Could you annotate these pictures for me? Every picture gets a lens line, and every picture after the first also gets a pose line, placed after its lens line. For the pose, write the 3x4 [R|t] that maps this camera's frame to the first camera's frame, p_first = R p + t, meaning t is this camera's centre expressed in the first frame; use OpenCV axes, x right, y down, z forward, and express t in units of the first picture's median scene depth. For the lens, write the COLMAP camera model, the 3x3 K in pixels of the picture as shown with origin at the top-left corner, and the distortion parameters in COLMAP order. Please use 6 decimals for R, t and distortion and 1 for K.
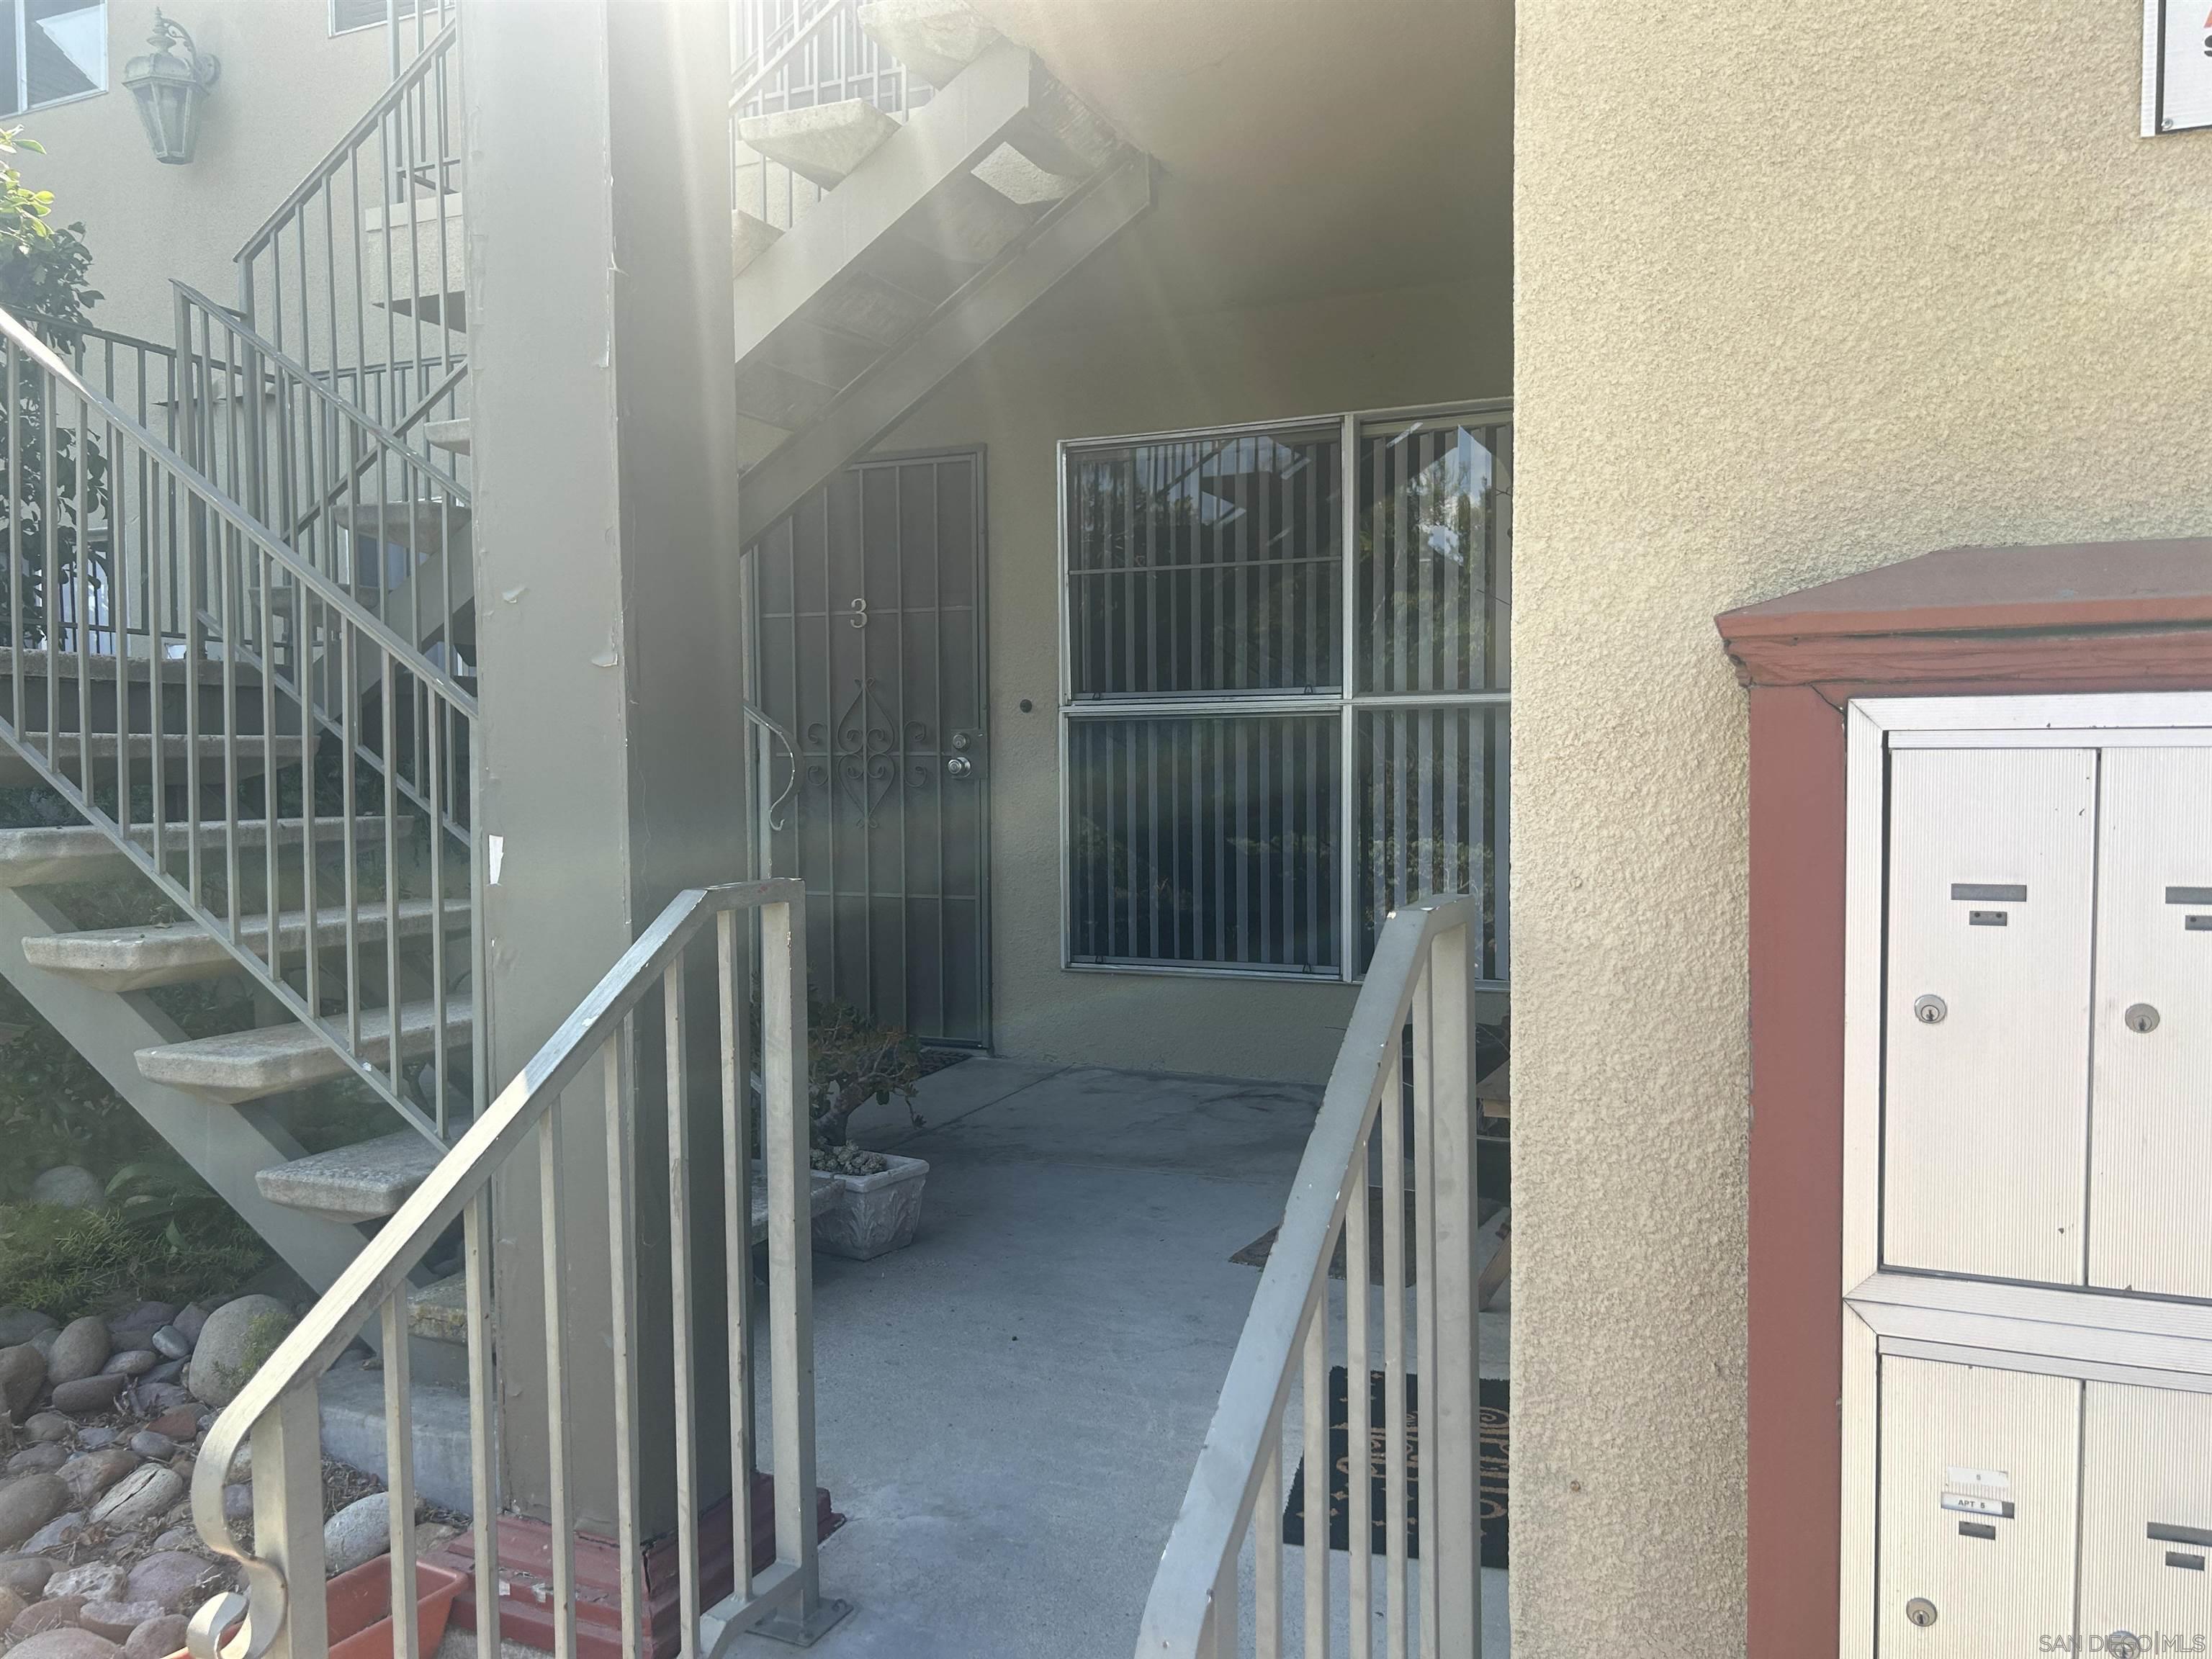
lens RADIAL K [[1662.4, 0, 1104.3], [0, 1662.4, 840.1], [0, 0, 1]] dist [0.077543, -0.102036]
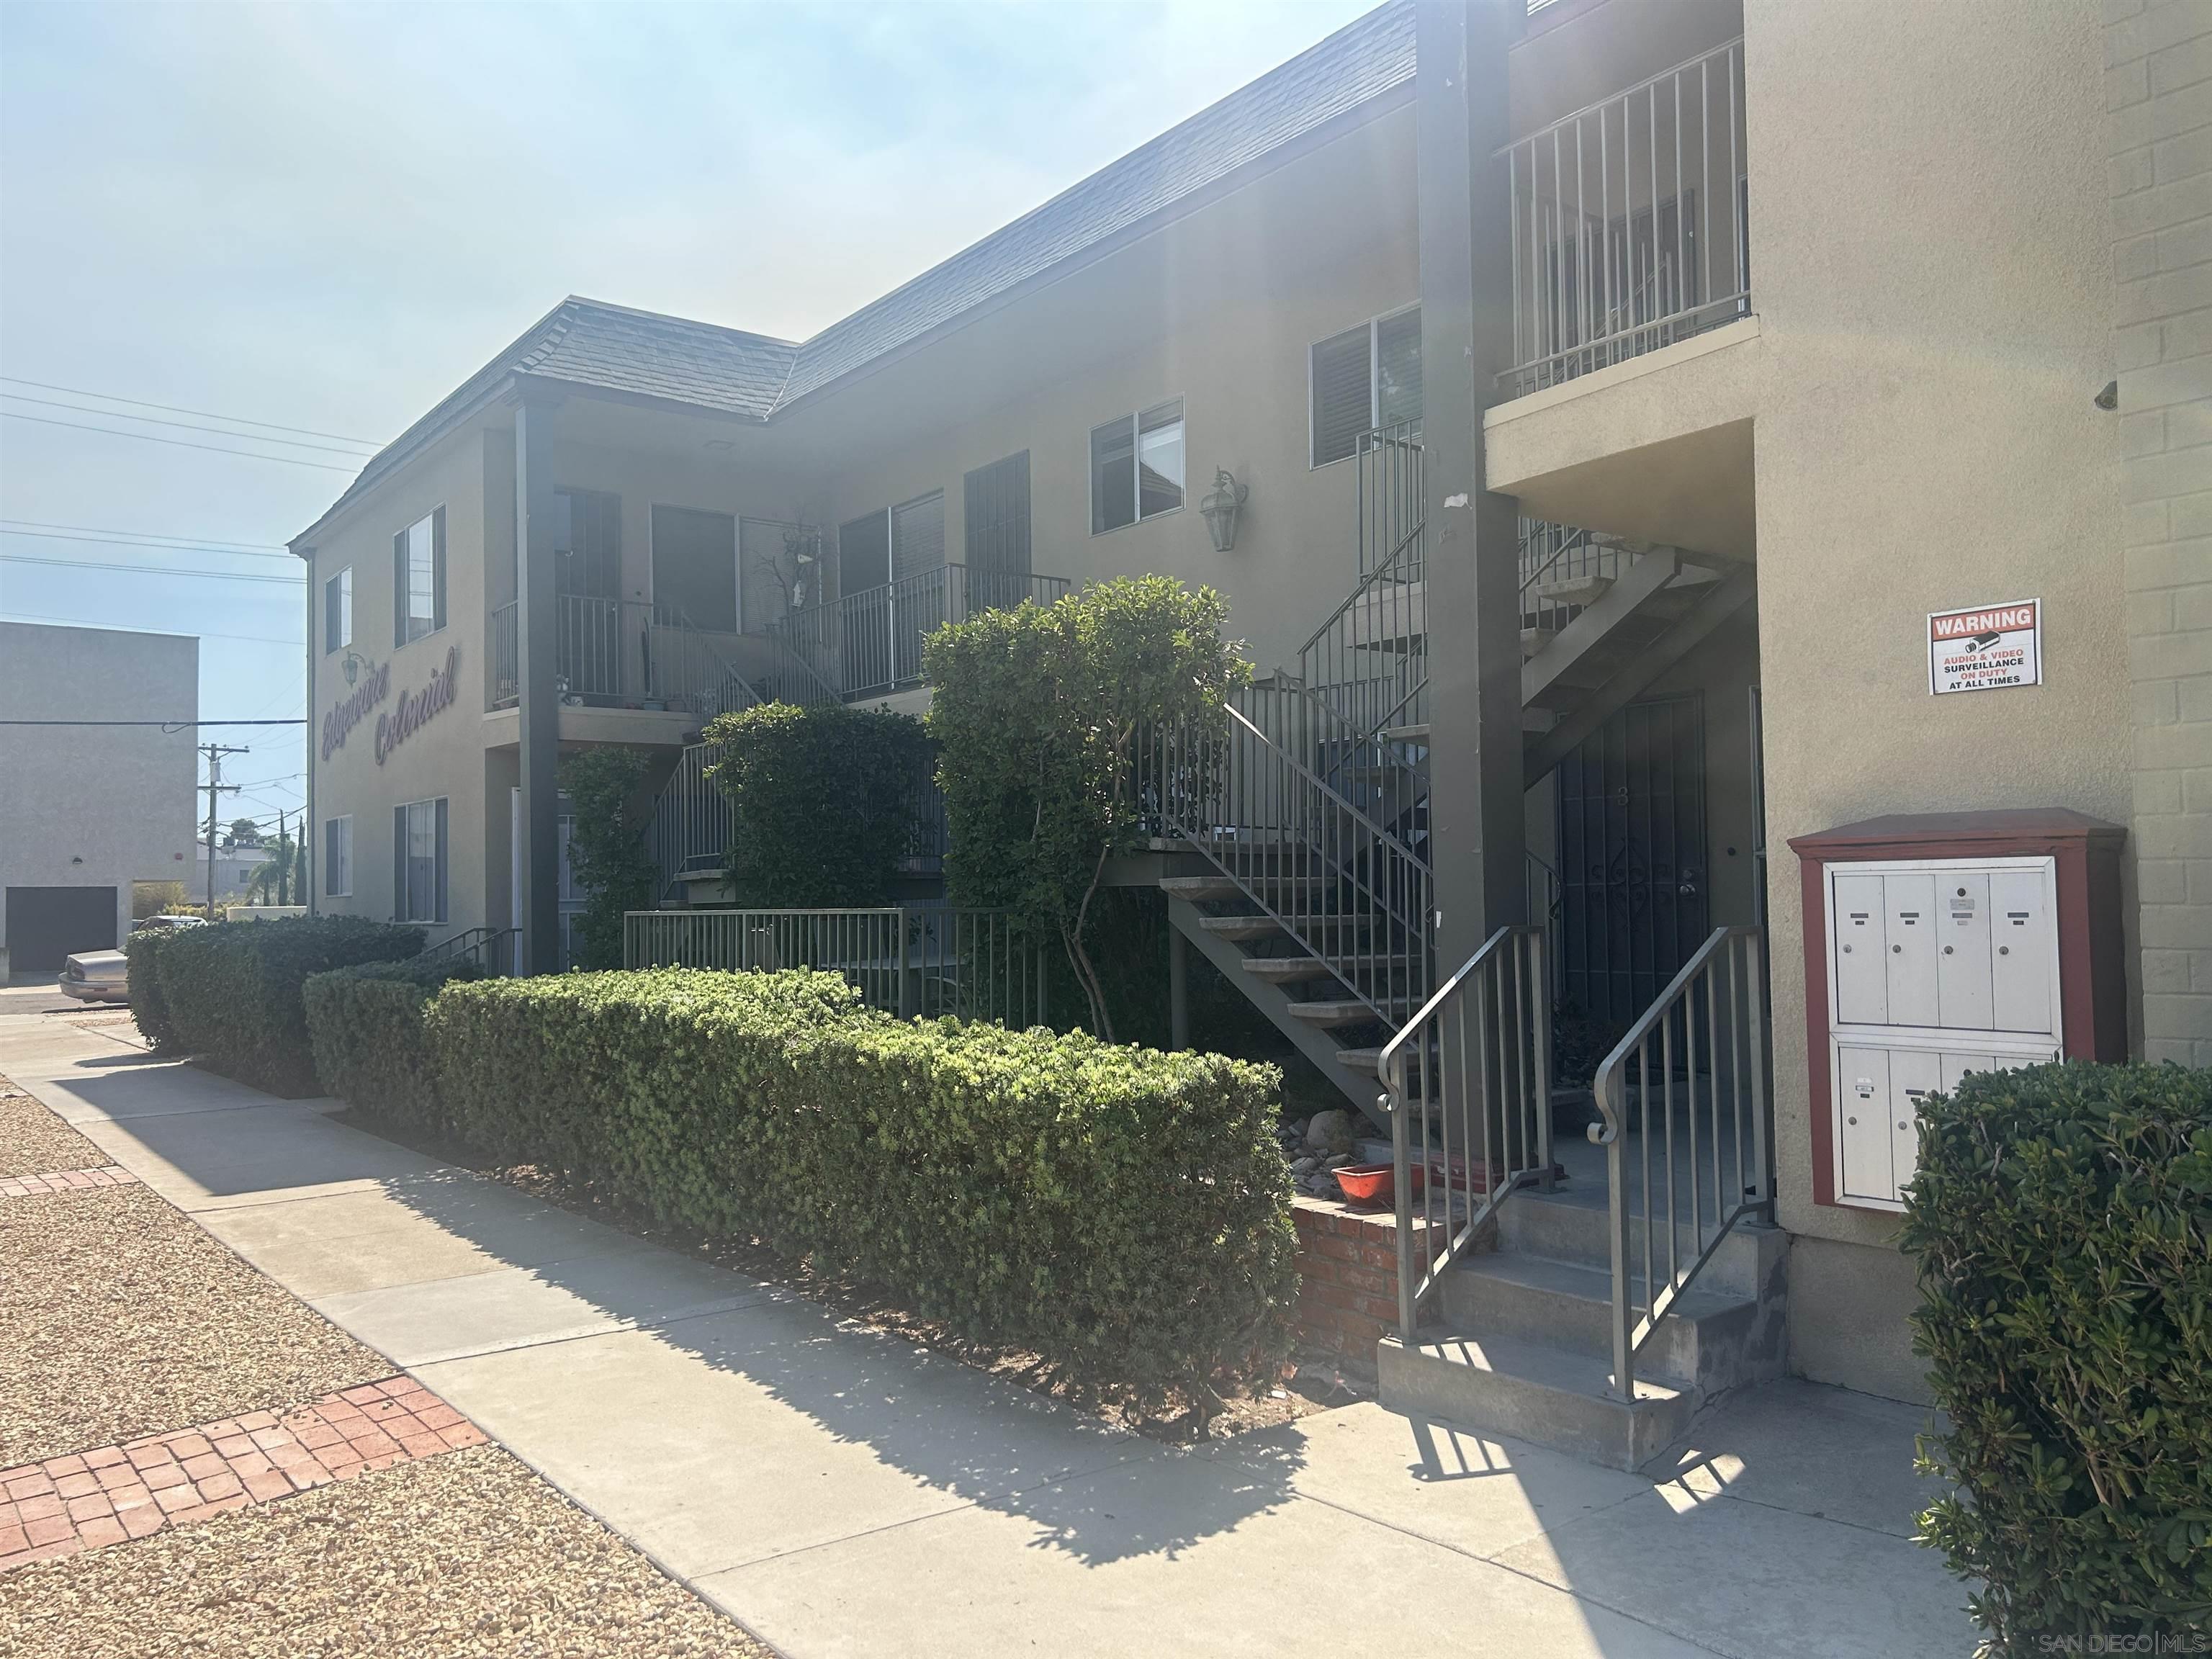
lens RADIAL K [[1662.4, 0, 1104.3], [0, 1662.4, 840.1], [0, 0, 1]] dist [0.077543, -0.102036]
pose [[0.879540, -0.023191, -0.475260, 0.352831], [-0.015152, 0.996940, -0.076687, 0.073740], [0.475584, 0.074650, 0.876497, -1.274514]]
